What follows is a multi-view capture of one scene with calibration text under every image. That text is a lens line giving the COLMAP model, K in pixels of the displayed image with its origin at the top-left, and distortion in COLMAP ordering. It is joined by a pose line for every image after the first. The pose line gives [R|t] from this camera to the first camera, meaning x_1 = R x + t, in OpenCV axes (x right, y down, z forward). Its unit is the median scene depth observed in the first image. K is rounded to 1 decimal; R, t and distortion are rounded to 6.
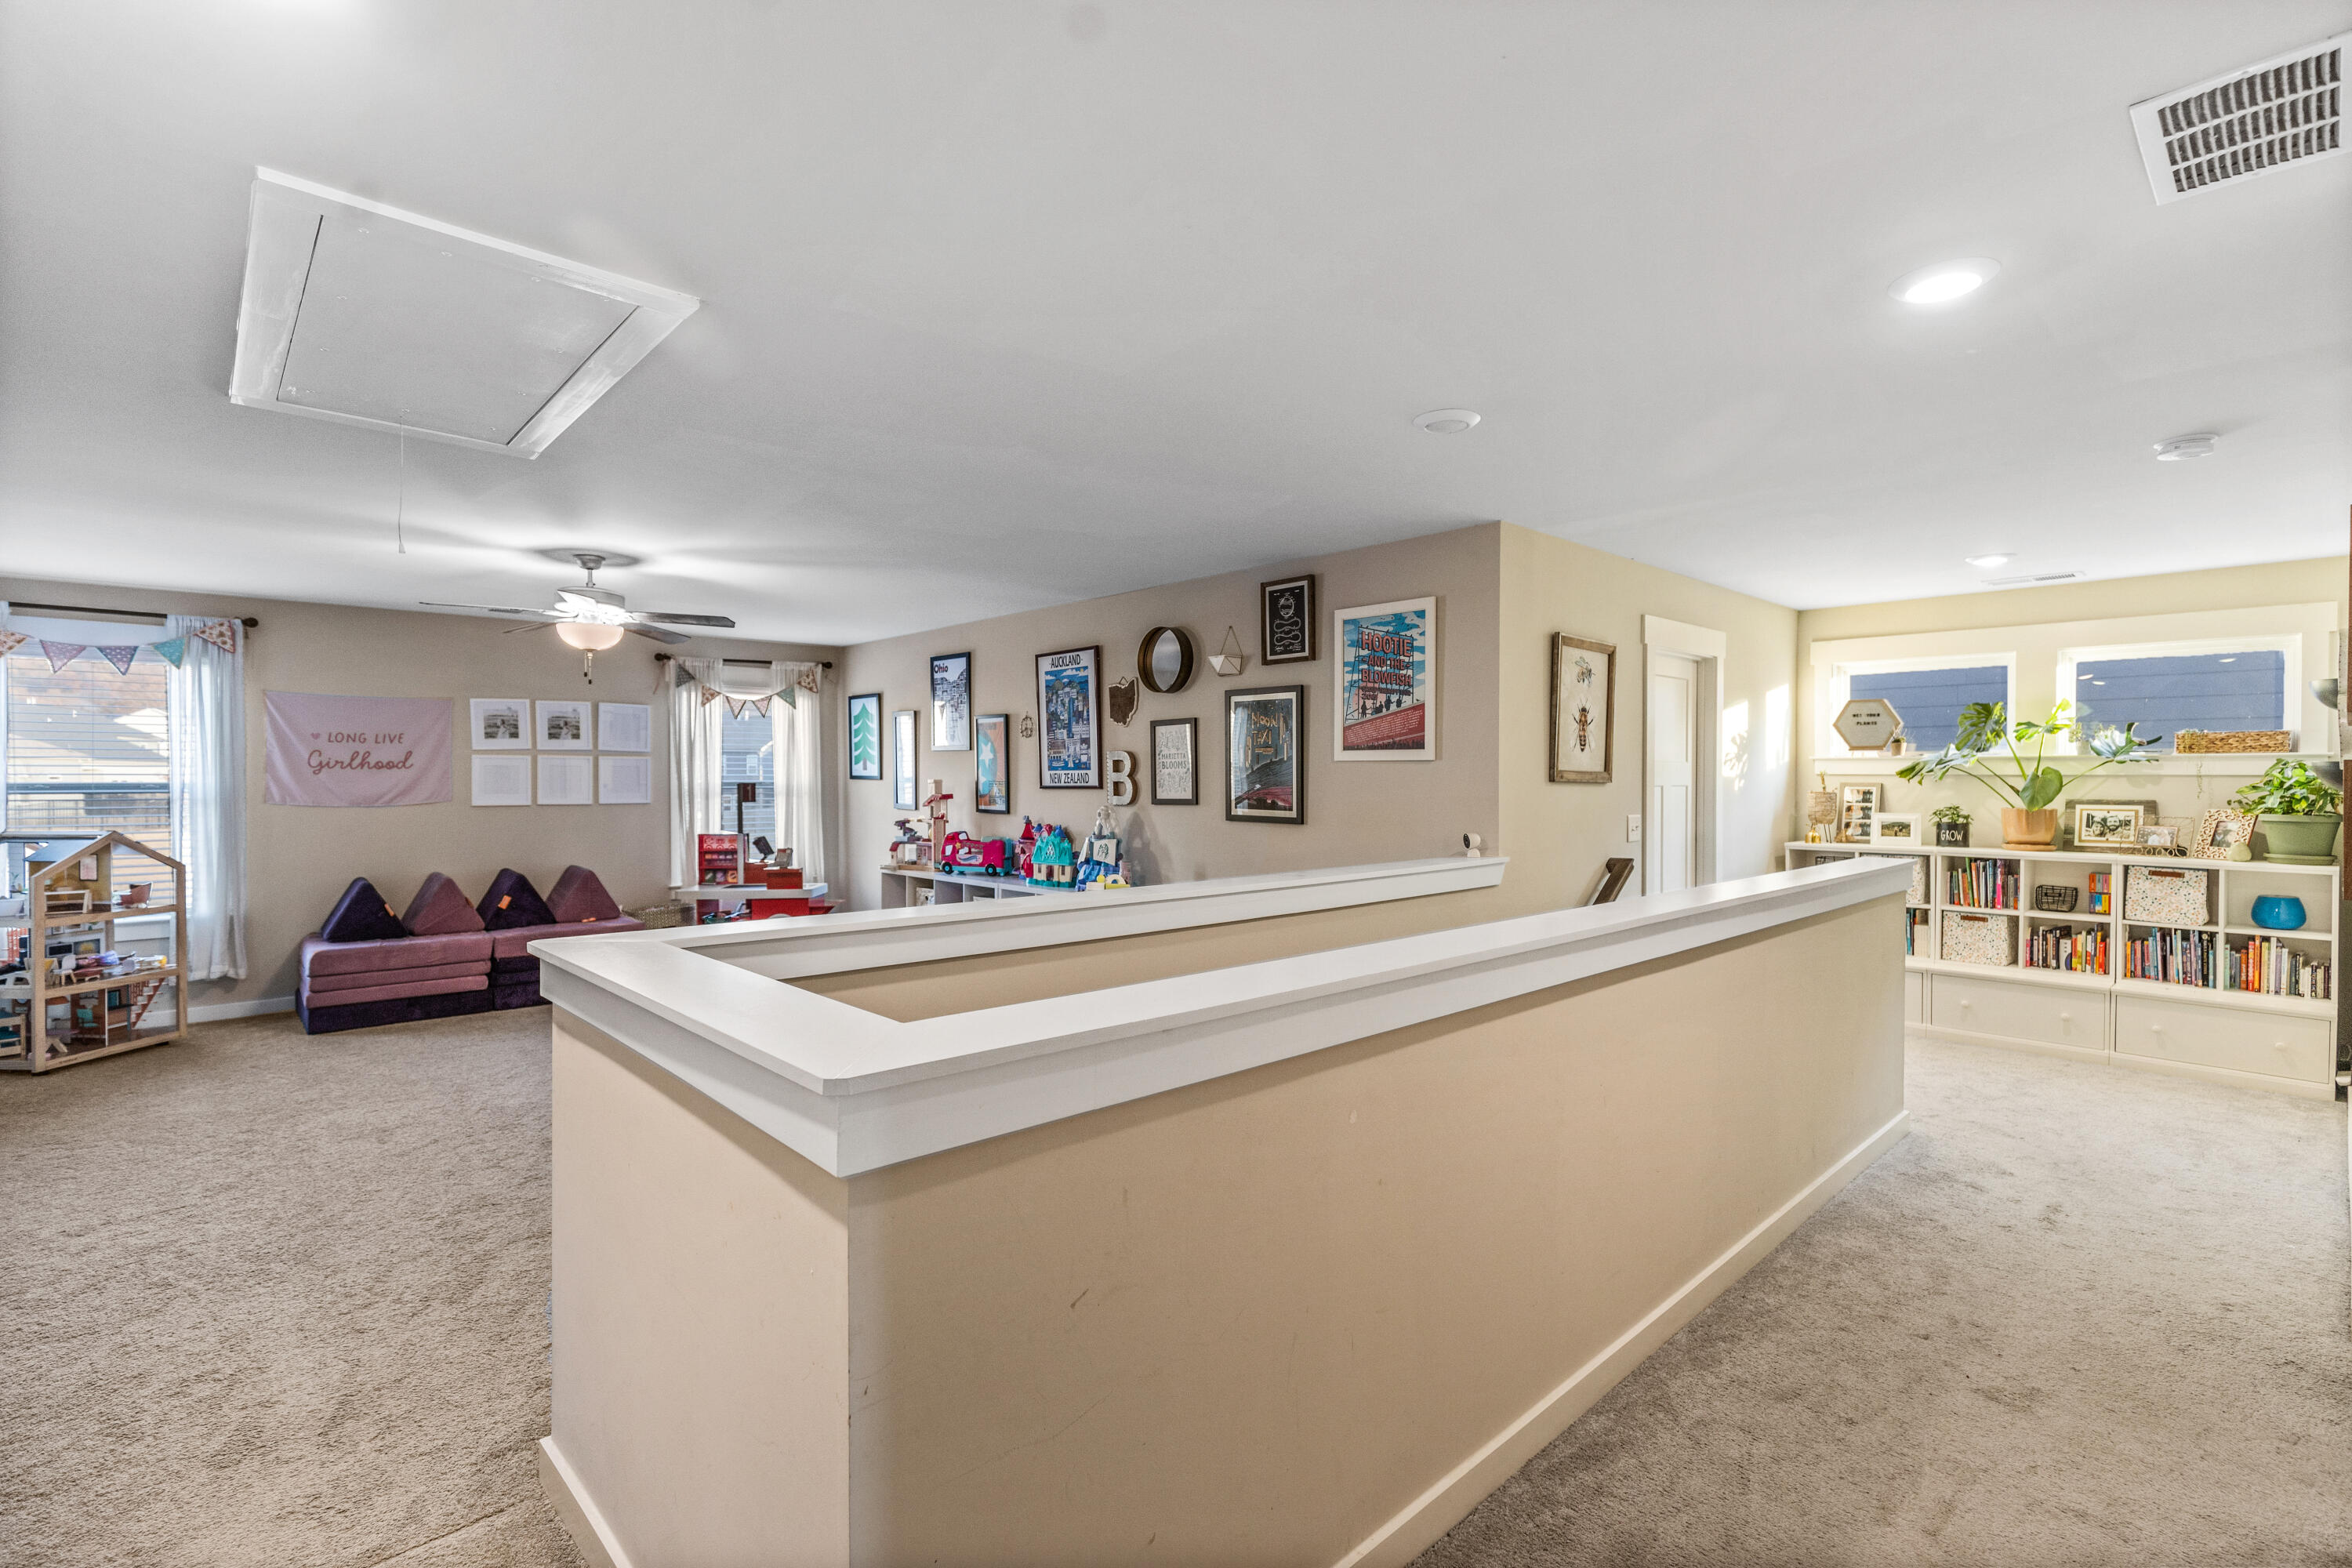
lens RADIAL K [[1063.3, 0, 1181.8], [0, 1063.3, 809.6], [0, 0, 1]] dist [0.003853, 0.000059]
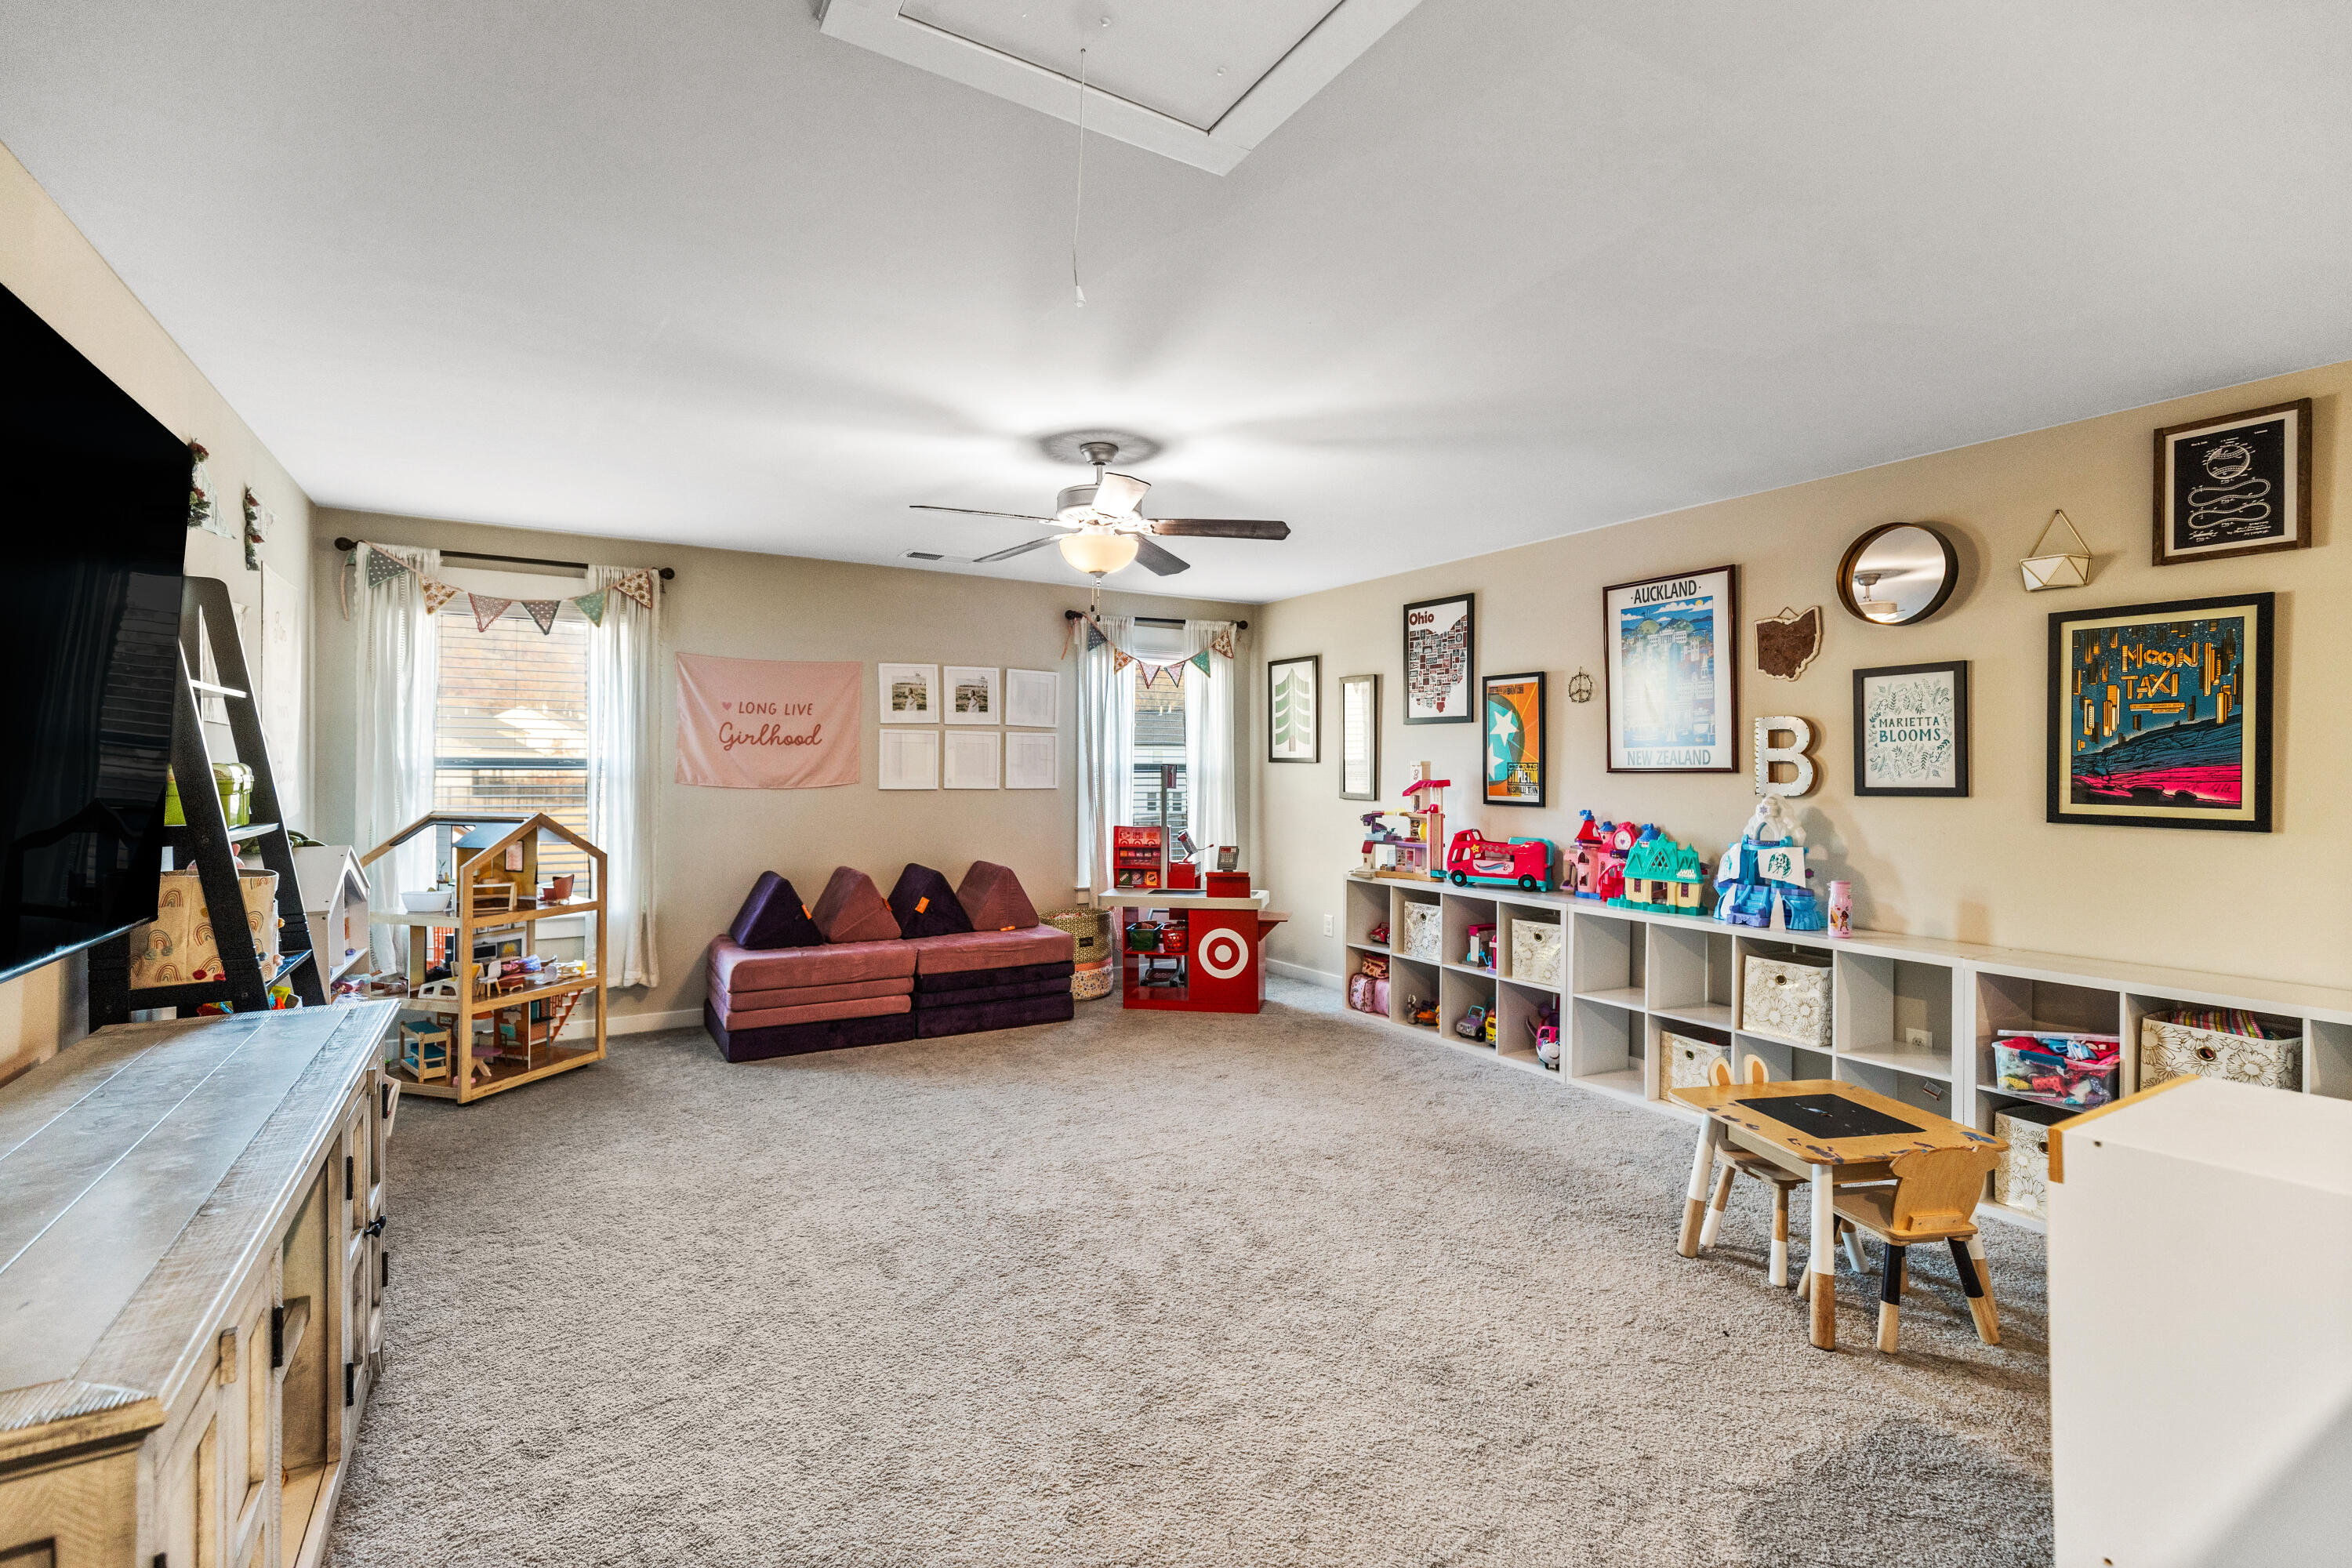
lens RADIAL K [[1063.3, 0, 1168.2], [0, 1063.3, 797.2], [0, 0, 1]] dist [0.003853, 0.000059]
pose [[0.976154, 0.011407, -0.216778, -0.294475], [-0.012668, 0.999910, -0.004430, 0.004368], [0.216708, 0.007071, 0.976211, 0.252915]]
